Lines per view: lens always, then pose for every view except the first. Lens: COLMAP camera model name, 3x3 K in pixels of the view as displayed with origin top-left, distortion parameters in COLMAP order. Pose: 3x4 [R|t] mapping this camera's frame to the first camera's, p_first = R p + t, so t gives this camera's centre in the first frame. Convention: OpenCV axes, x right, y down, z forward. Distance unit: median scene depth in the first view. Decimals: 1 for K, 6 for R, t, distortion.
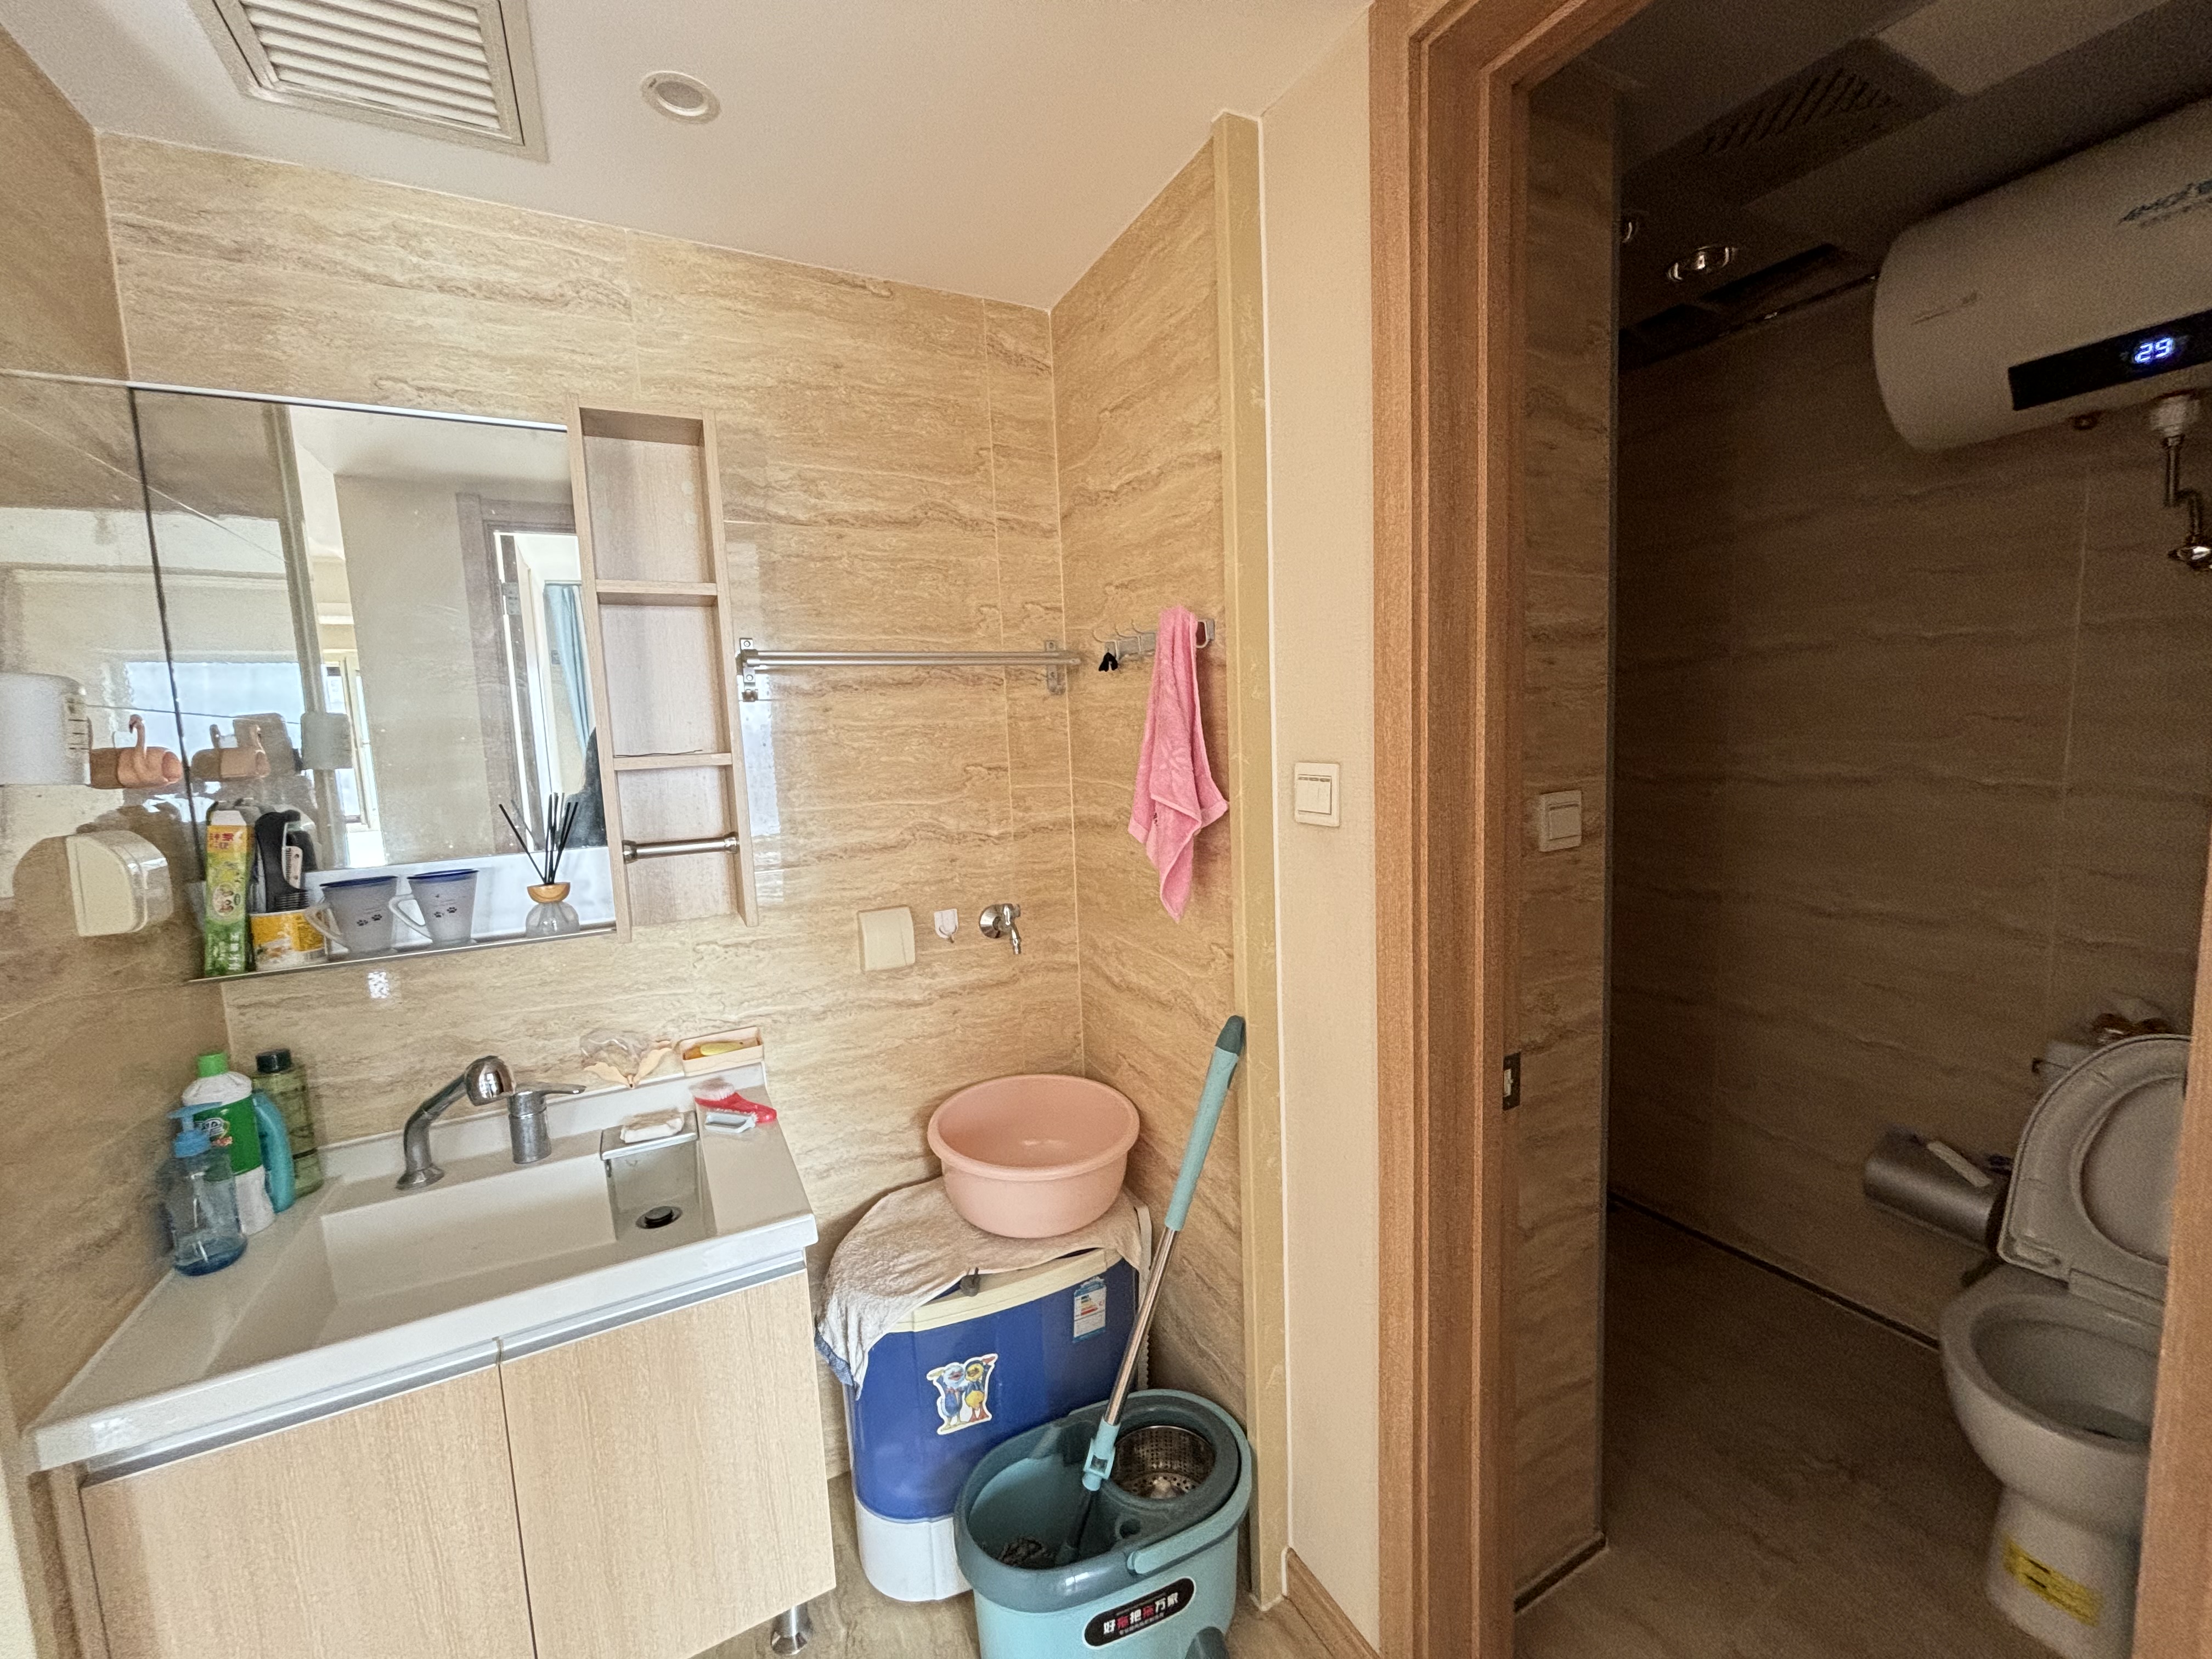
lens RADIAL K [[895.1, 0, 1100.0], [0, 895.1, 822.4], [0, 0, 1]] dist [-0.002805, -0.000318]
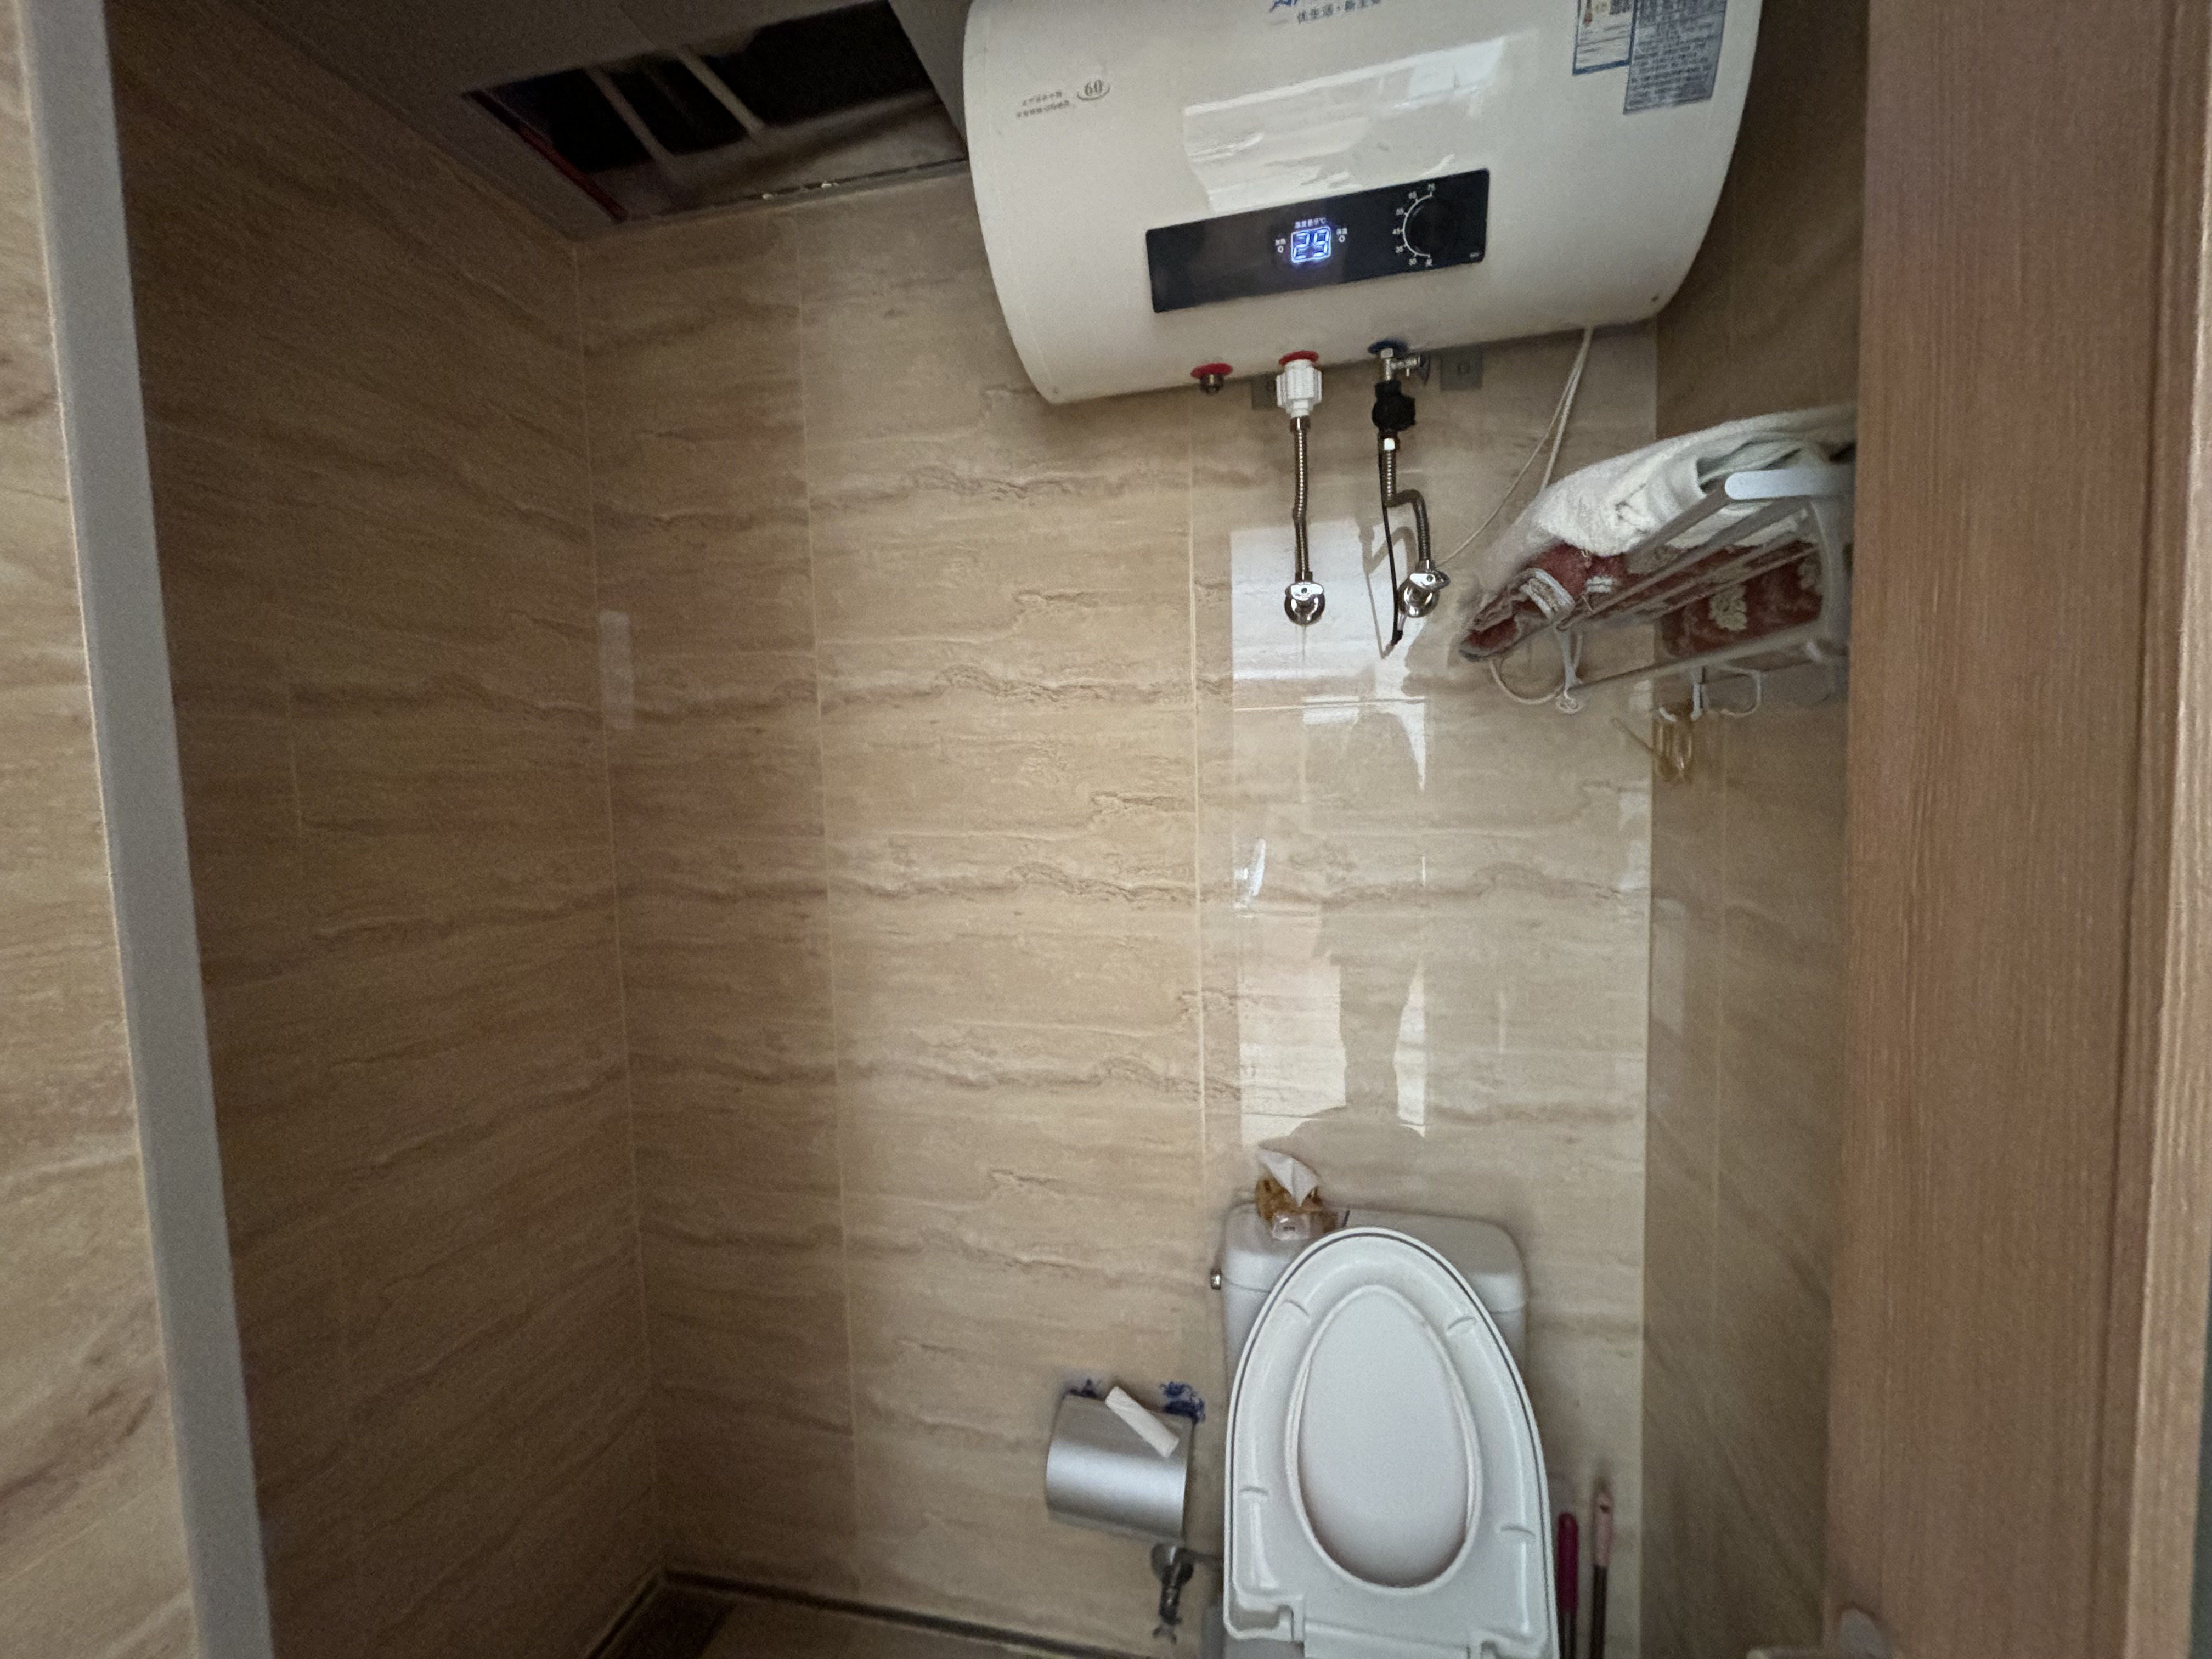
lens RADIAL K [[895.1, 0, 1100.0], [0, 895.1, 822.4], [0, 0, 1]] dist [-0.002805, -0.000318]
pose [[0.651542, -0.024422, 0.758219, 0.404162], [0.082953, 0.995782, -0.039208, -0.067300], [-0.754064, 0.088443, 0.650820, 0.508970]]
